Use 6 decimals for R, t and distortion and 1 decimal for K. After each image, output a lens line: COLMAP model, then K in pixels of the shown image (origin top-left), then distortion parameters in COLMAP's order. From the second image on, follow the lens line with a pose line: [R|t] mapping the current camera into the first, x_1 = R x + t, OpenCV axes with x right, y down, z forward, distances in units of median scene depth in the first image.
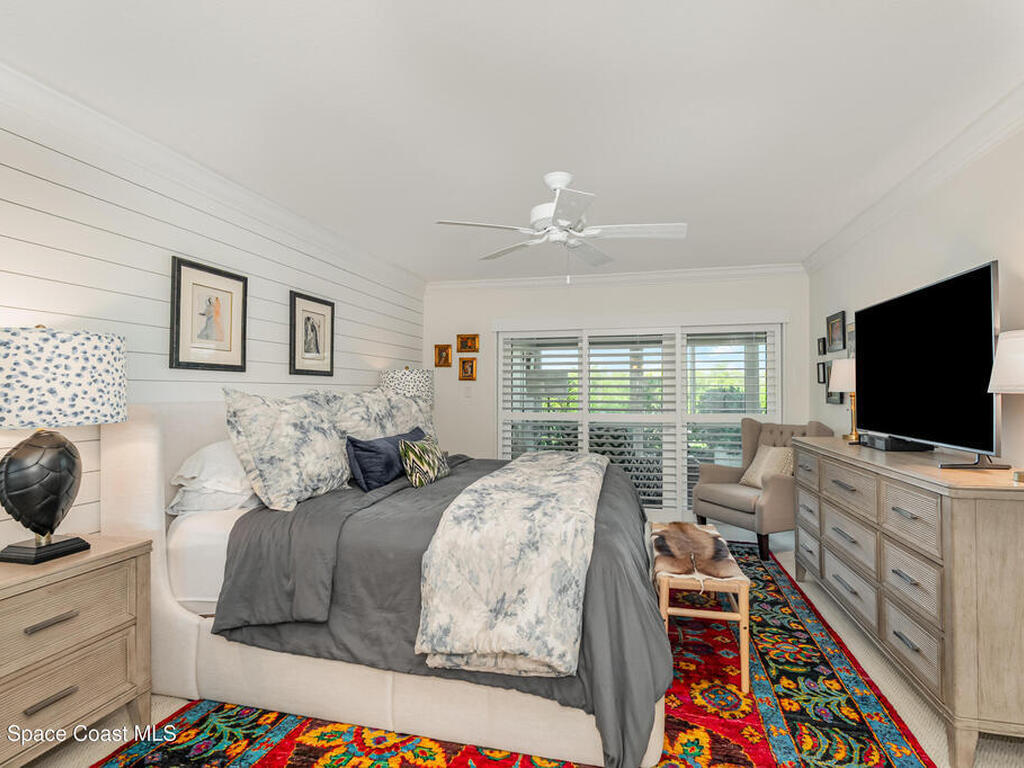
lens RADIAL K [[513.9, 0, 509.0], [0, 513.9, 383.4], [0, 0, 1]] dist [-0.001110, 0.000656]
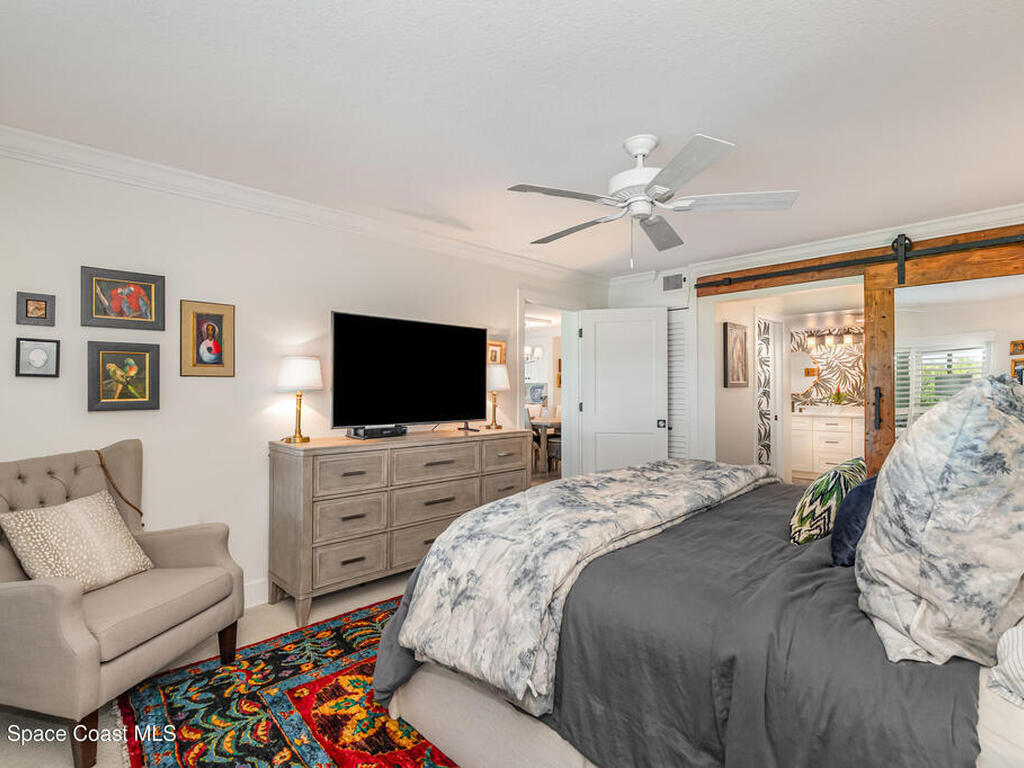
lens RADIAL K [[513.9, 0, 509.8], [0, 513.9, 380.9], [0, 0, 1]] dist [-0.001110, 0.000656]
pose [[-0.849750, 0.009616, 0.527098, -0.141908], [-0.006640, 0.999559, -0.028940, 0.022787], [-0.527143, -0.028092, -0.849312, 1.556450]]
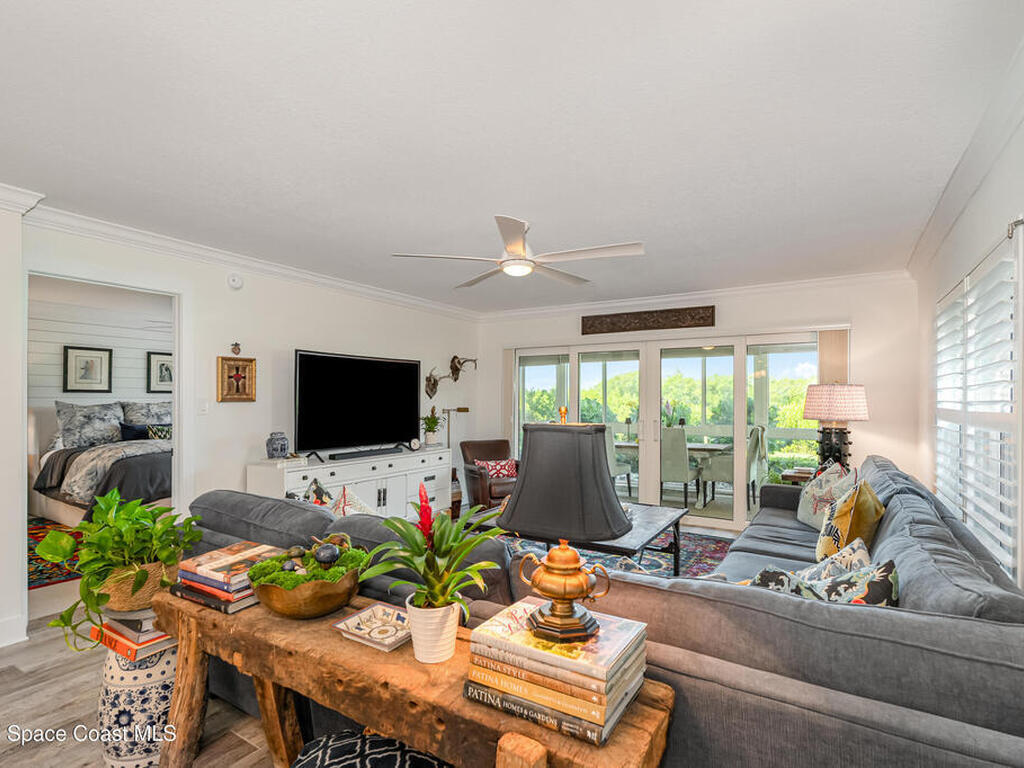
lens RADIAL K [[513.9, 0, 509.4], [0, 513.9, 394.6], [0, 0, 1]] dist [-0.001110, 0.000656]
pose [[0.947716, 0.001966, -0.319110, 1.593201], [0.001297, 0.999949, 0.010013, -0.030684], [0.319113, -0.009903, 0.947665, -0.469383]]
